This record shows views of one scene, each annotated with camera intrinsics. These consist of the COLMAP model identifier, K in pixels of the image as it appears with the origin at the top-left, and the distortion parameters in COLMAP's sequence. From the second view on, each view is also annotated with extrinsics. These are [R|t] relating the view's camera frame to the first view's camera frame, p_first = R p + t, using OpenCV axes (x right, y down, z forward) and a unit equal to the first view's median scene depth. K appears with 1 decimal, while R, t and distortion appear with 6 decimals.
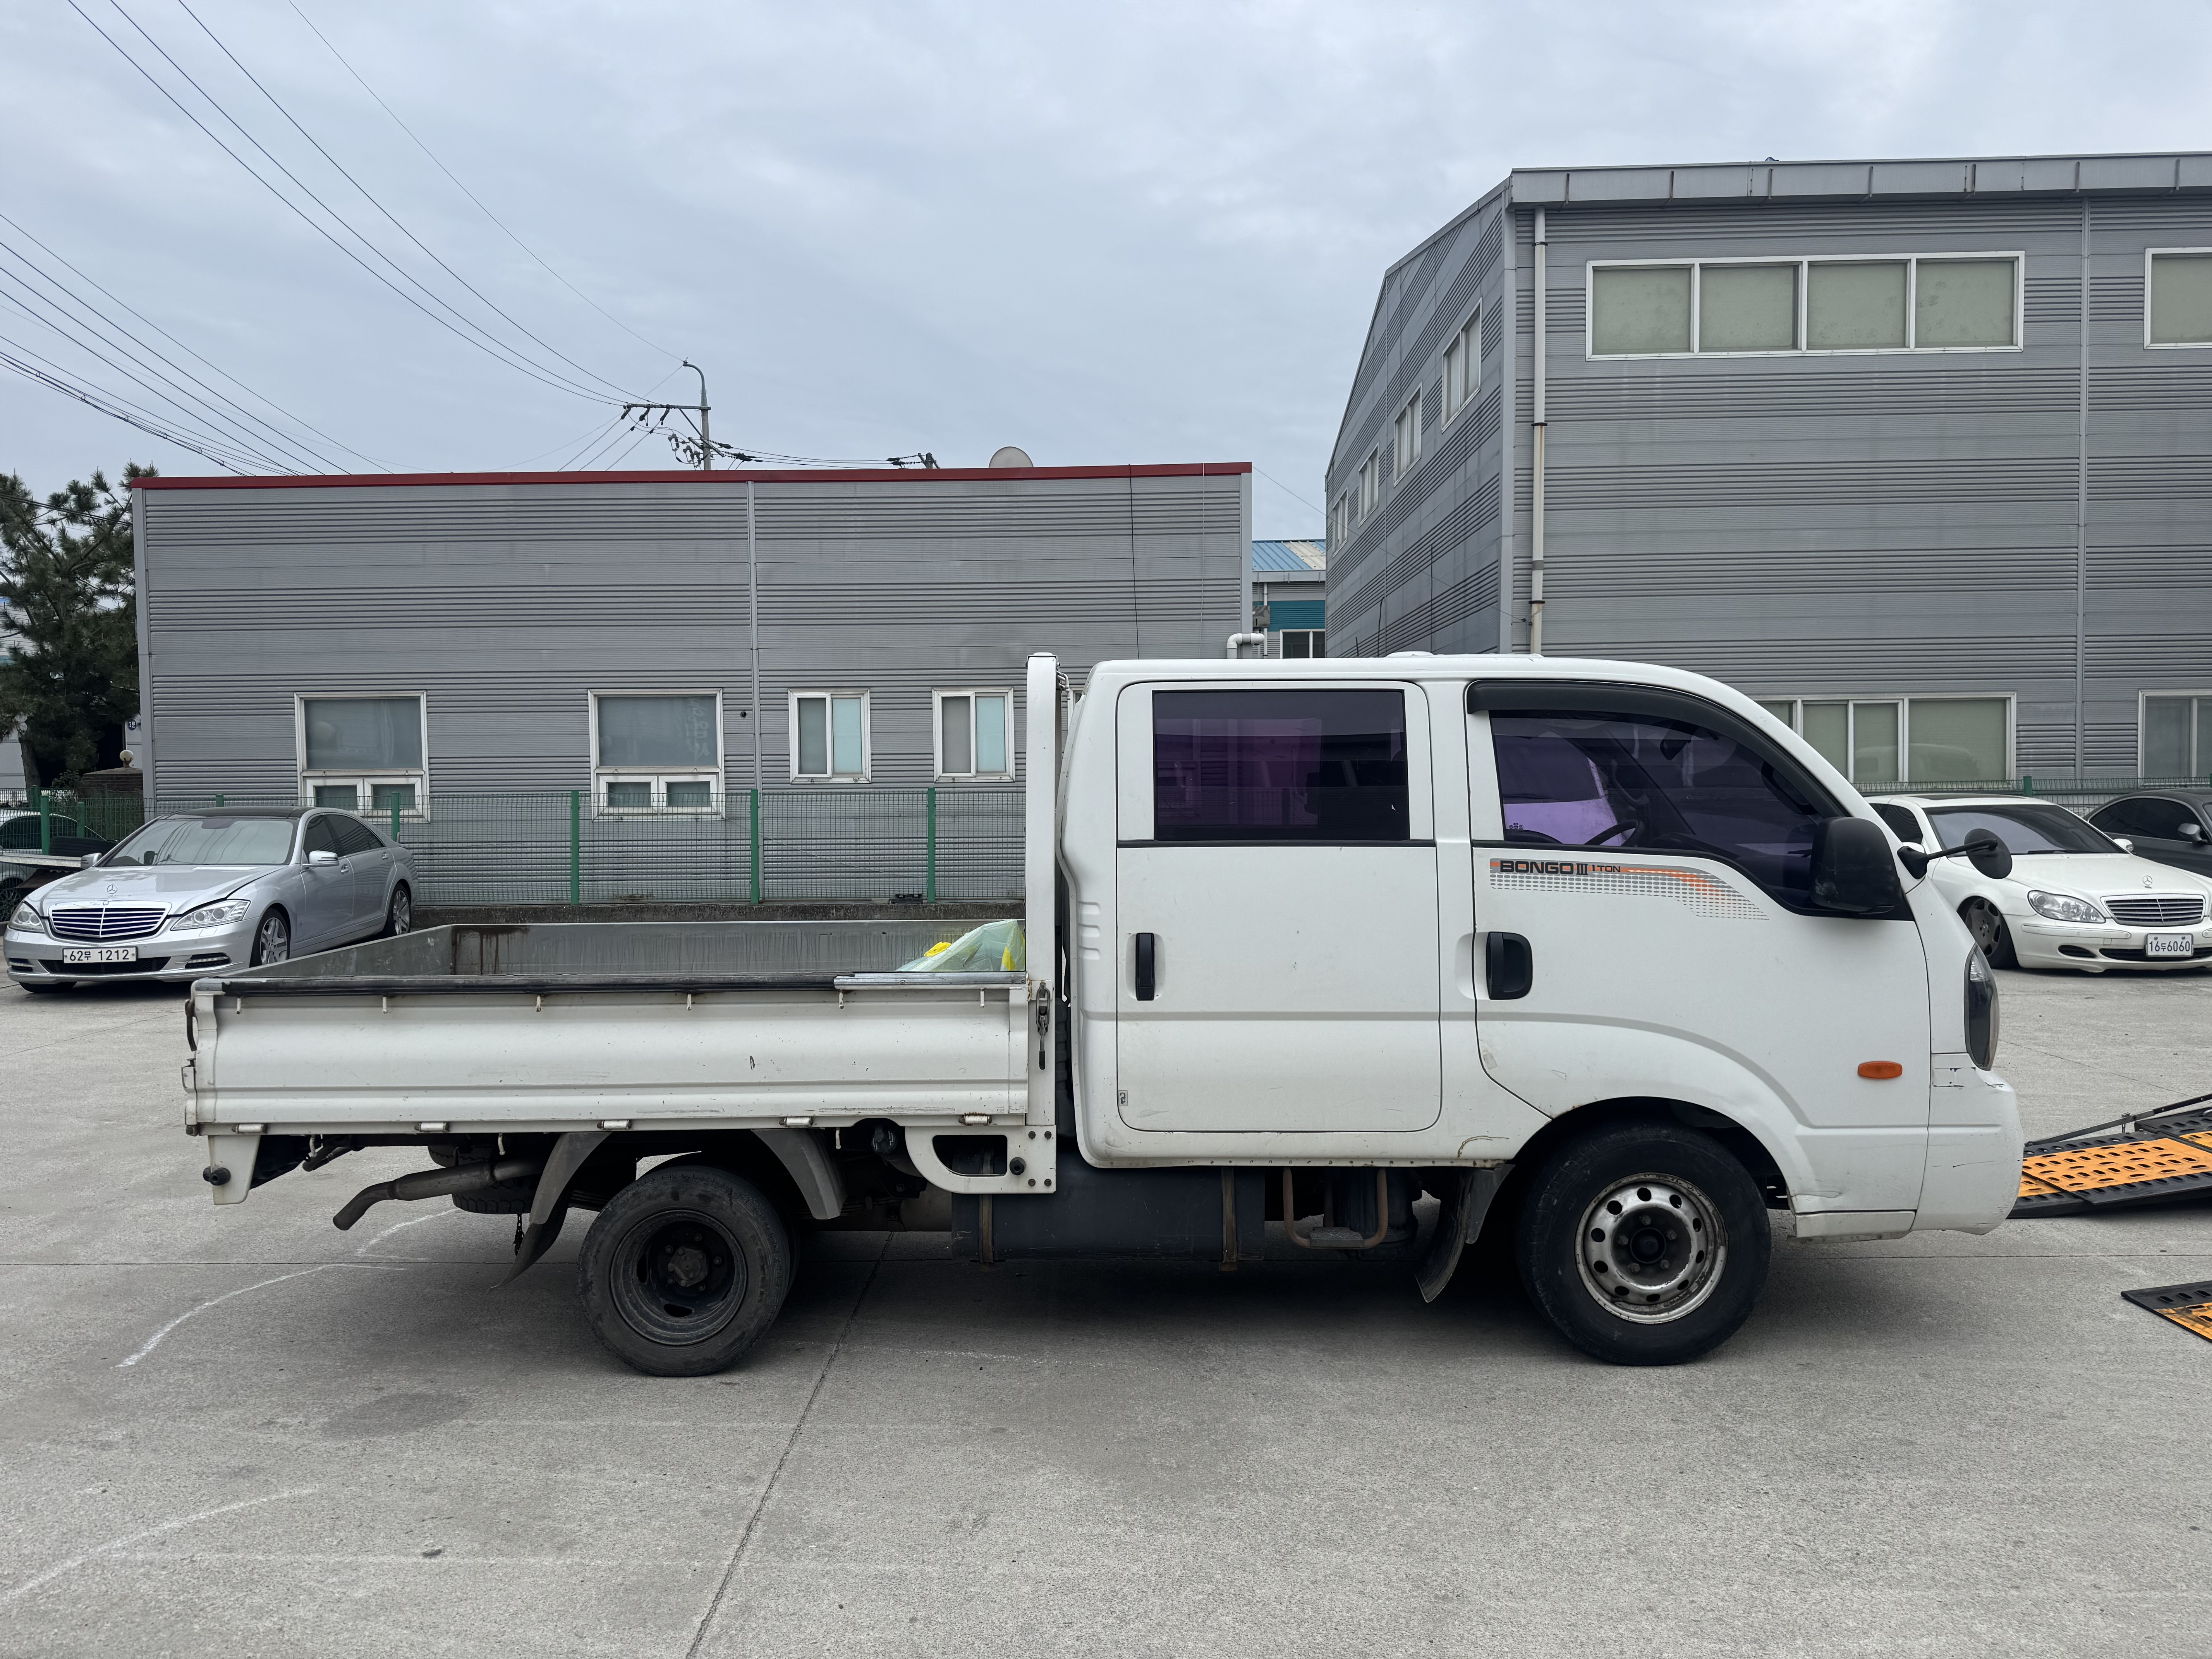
lens RADIAL K [[1547.3, 0, 1106.0], [0, 1547.3, 829.5], [0, 0, 1]] dist [-0.005778, -0.006892]
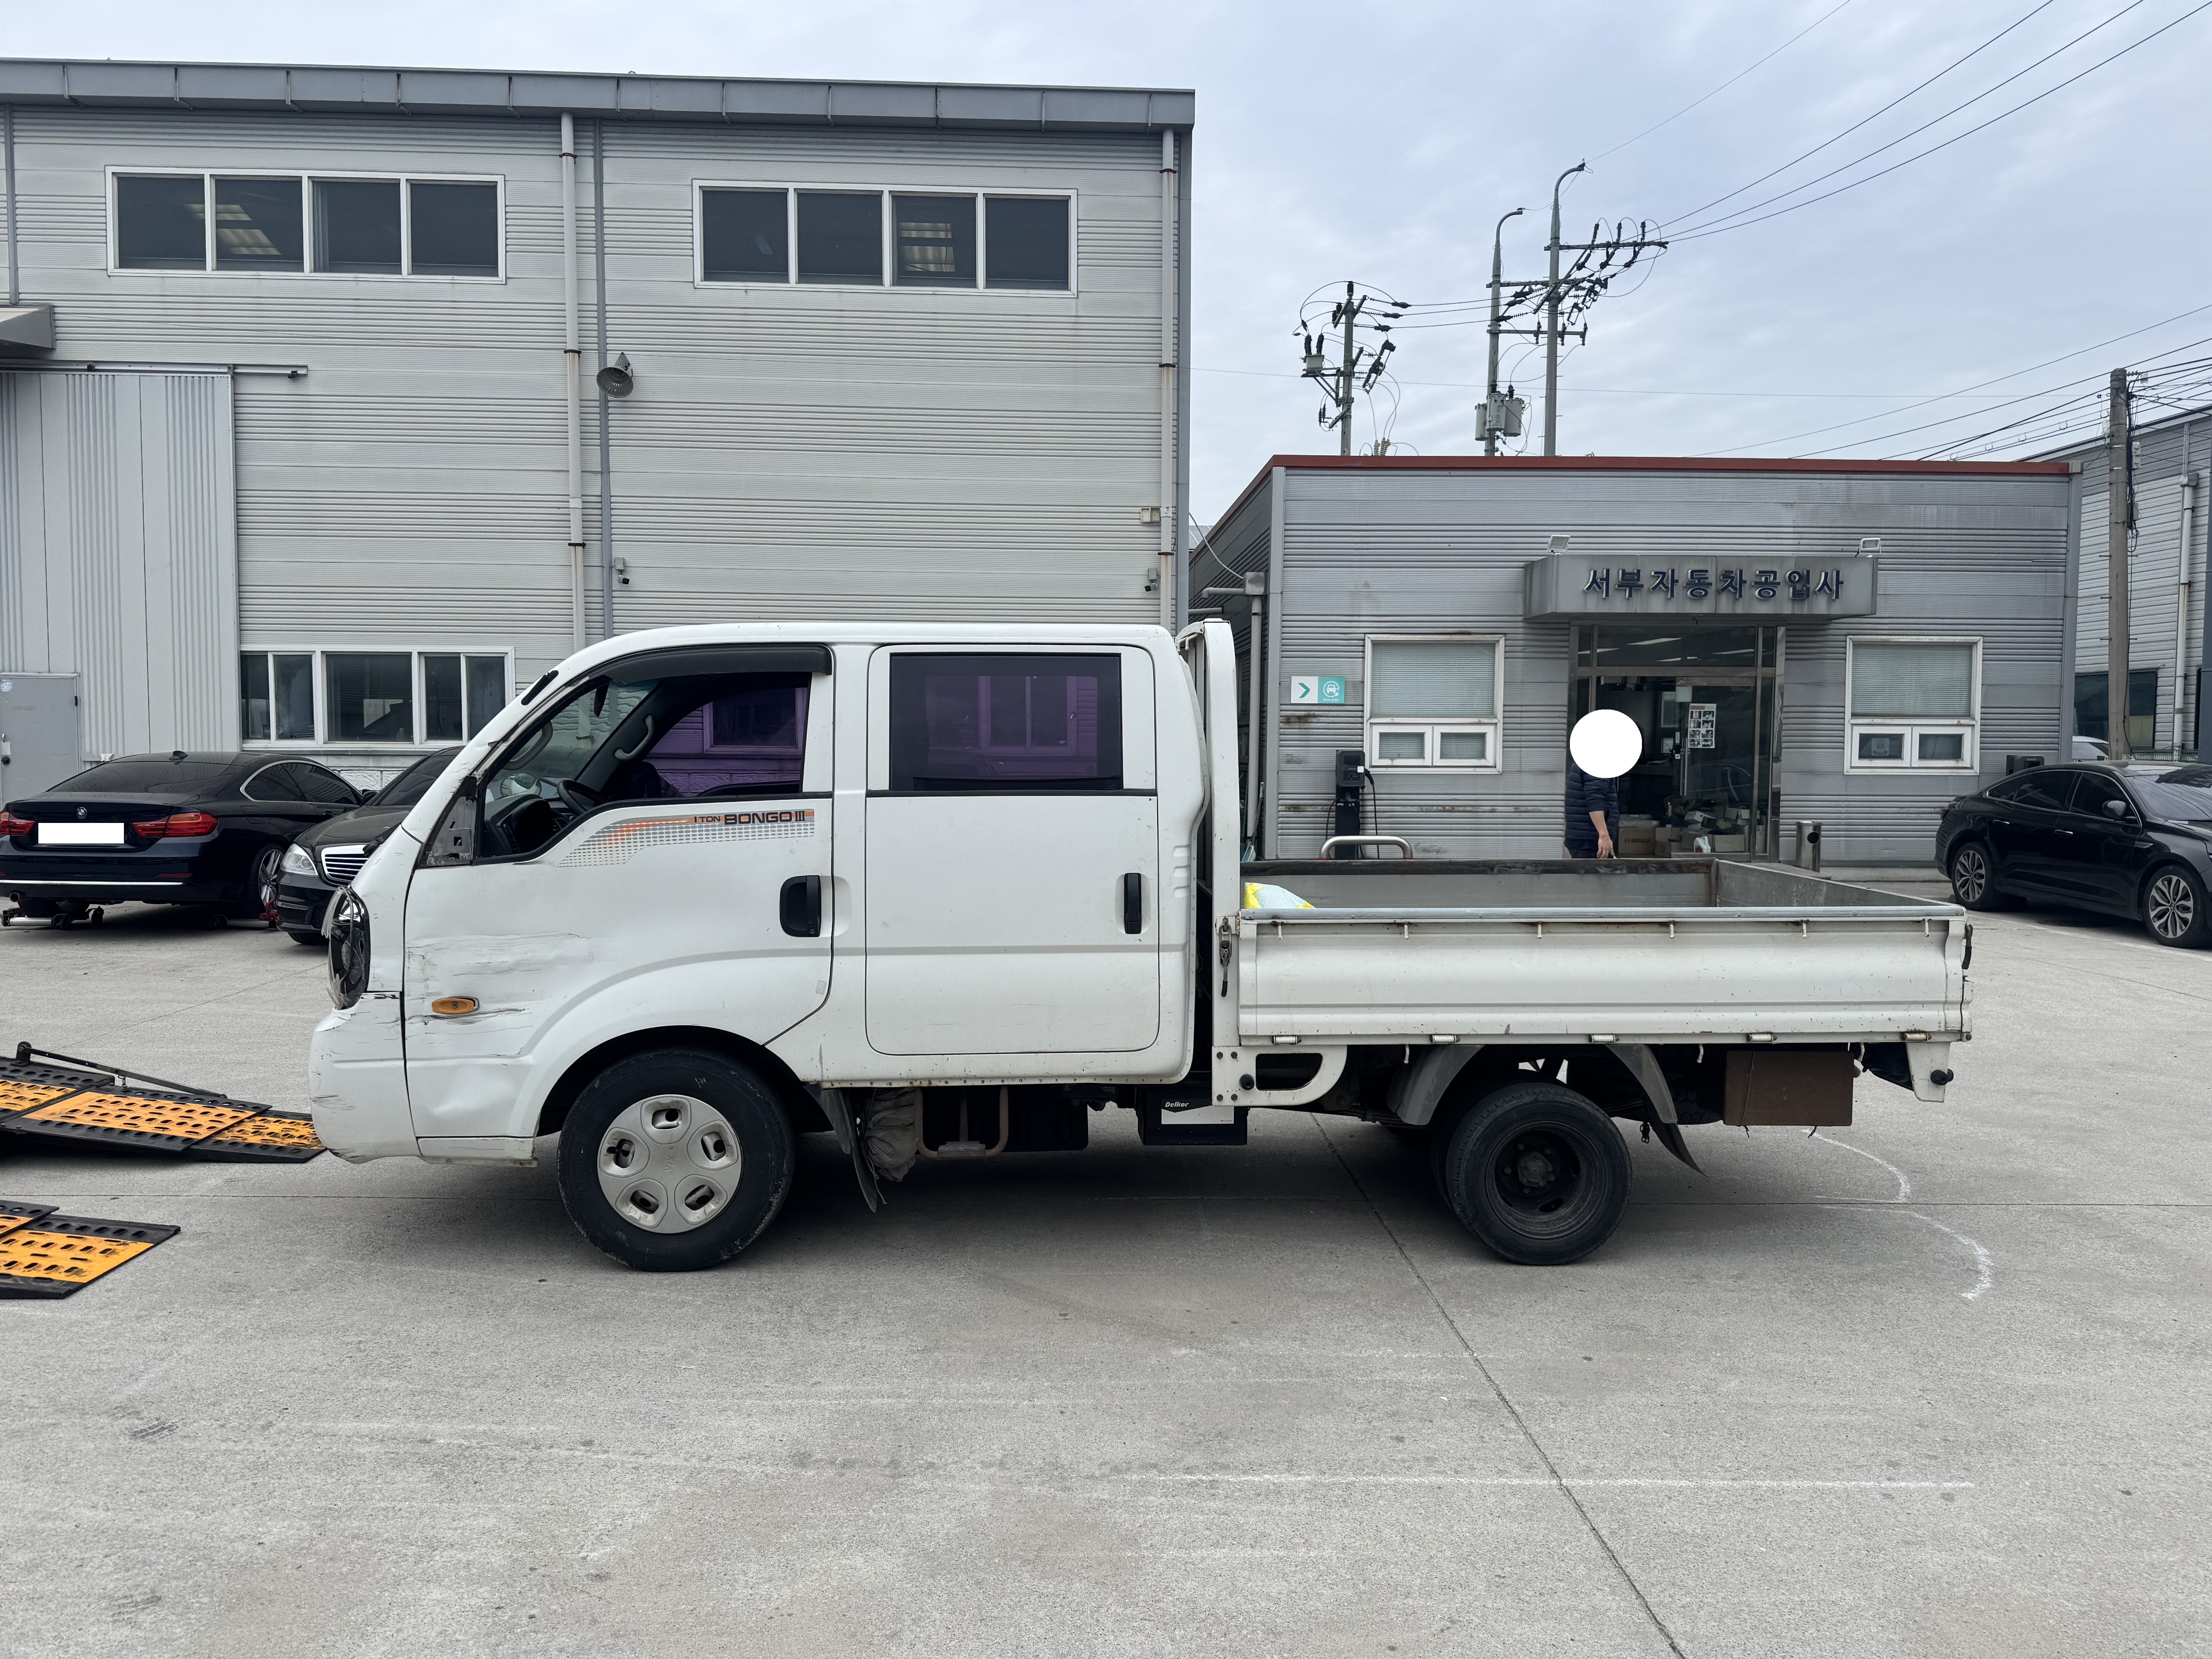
lens RADIAL K [[1554.3, 0, 1123.9], [0, 1554.3, 825.1], [0, 0, 1]] dist [0.000023, 0.002837]
pose [[-0.998722, 0.004532, -0.050329, 0.075123], [-0.000230, 0.995552, 0.094217, -0.071681], [0.050532, 0.094109, -0.994279, 2.093215]]
